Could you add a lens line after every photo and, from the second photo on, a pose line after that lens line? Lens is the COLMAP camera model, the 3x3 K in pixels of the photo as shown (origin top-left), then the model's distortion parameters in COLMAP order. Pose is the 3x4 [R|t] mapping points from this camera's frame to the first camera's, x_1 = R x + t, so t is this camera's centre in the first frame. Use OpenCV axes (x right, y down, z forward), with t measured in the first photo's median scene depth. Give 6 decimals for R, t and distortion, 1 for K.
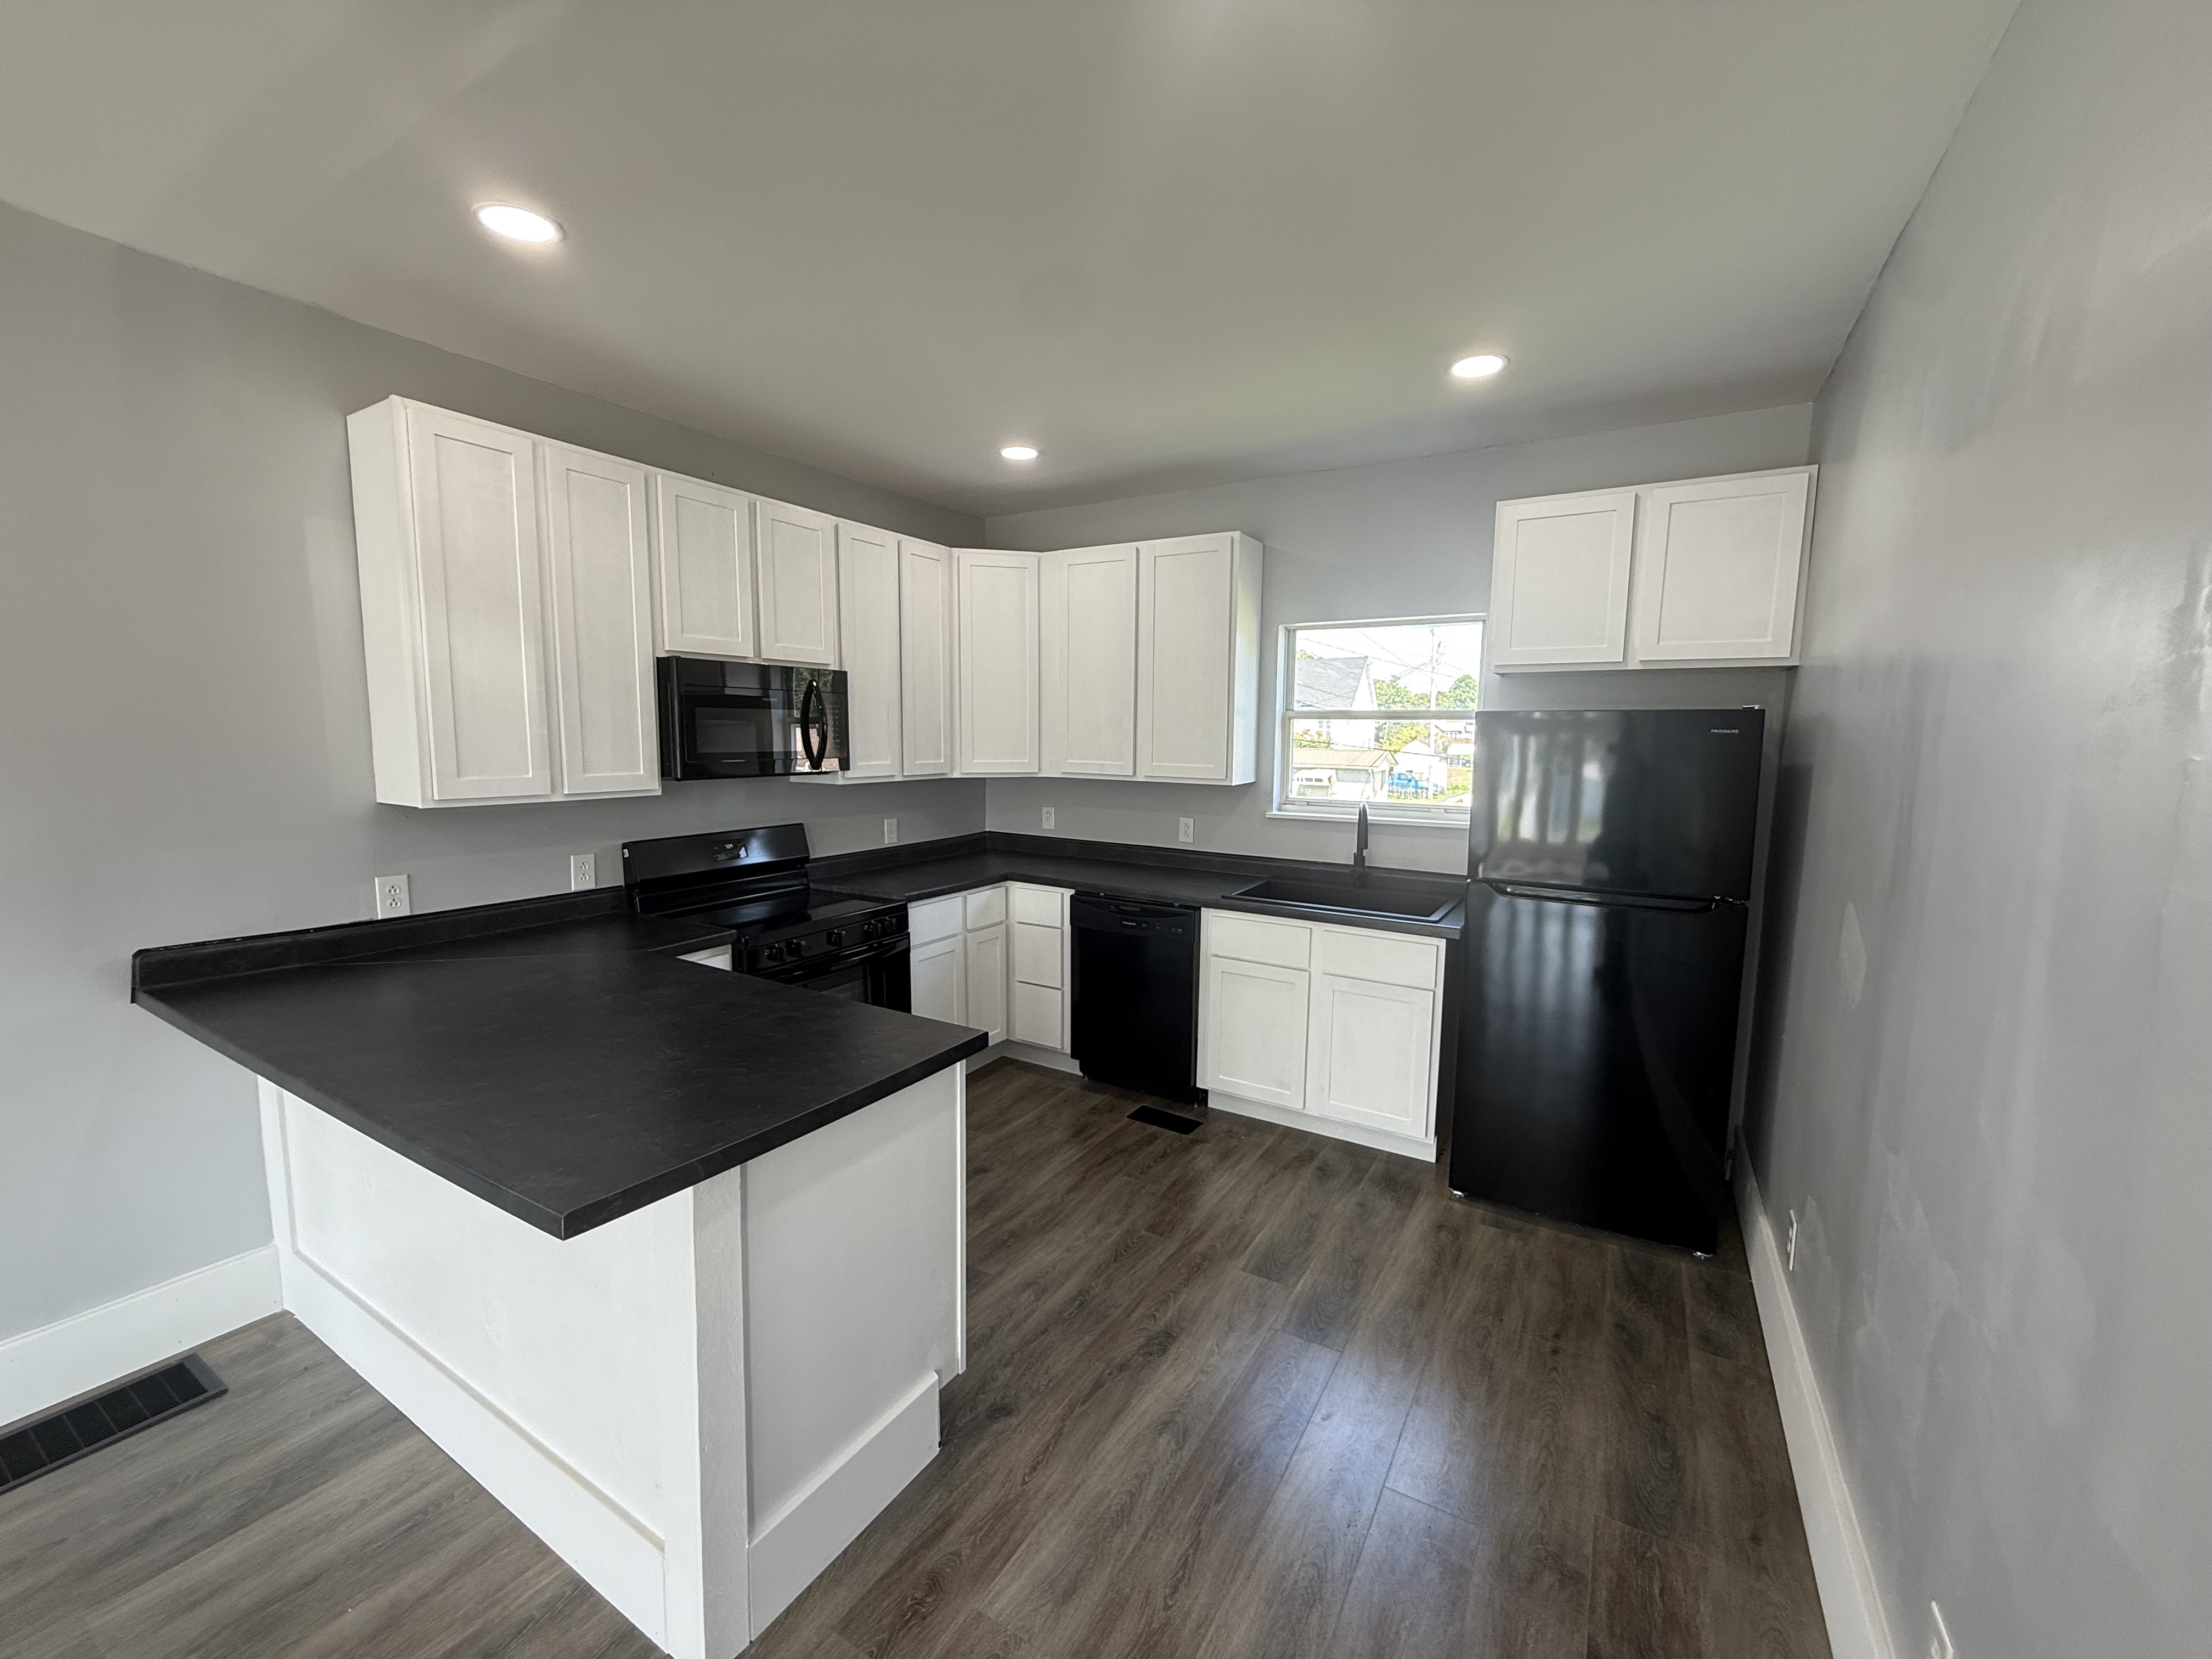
lens RADIAL K [[881.8, 0, 1102.5], [0, 881.8, 831.0], [0, 0, 1]] dist [-0.000820, 0.000549]
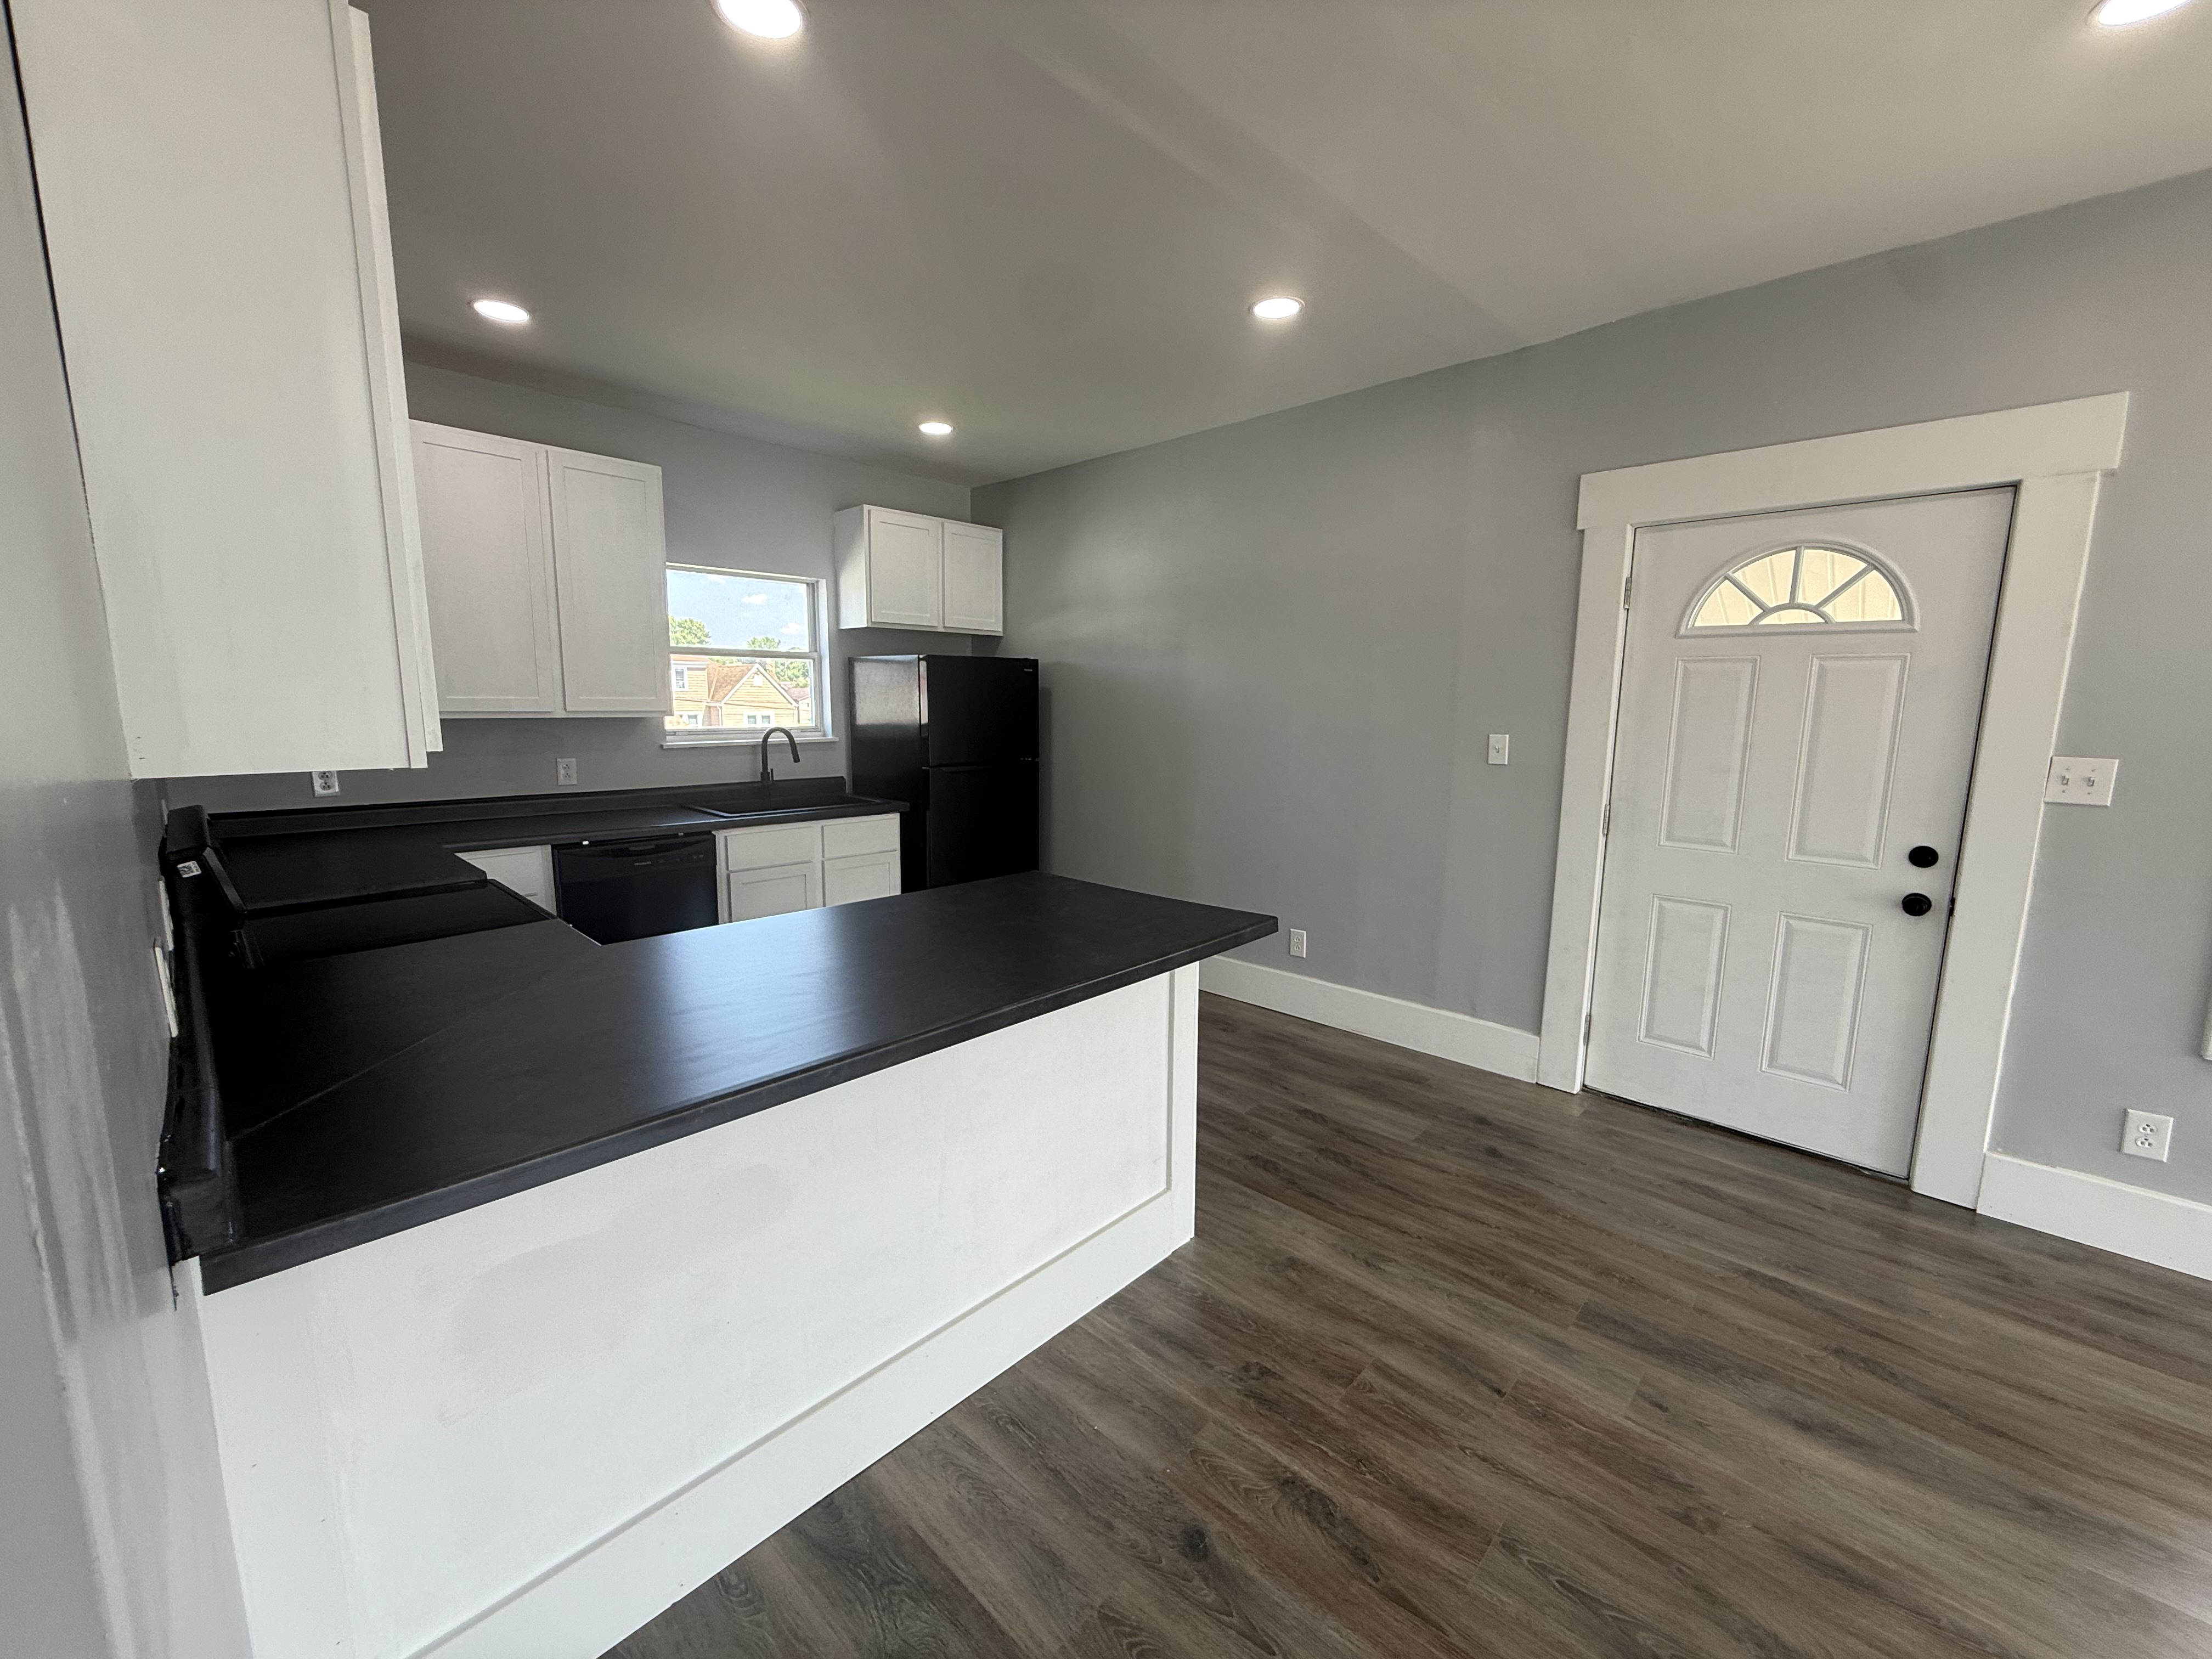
lens RADIAL K [[881.8, 0, 1102.5], [0, 881.8, 831.0], [0, 0, 1]] dist [-0.000820, 0.000549]
pose [[0.222752, -0.163705, 0.961032, -0.934053], [0.095904, 0.984698, 0.145507, -0.028687], [-0.970146, 0.059755, 0.235044, 0.342244]]
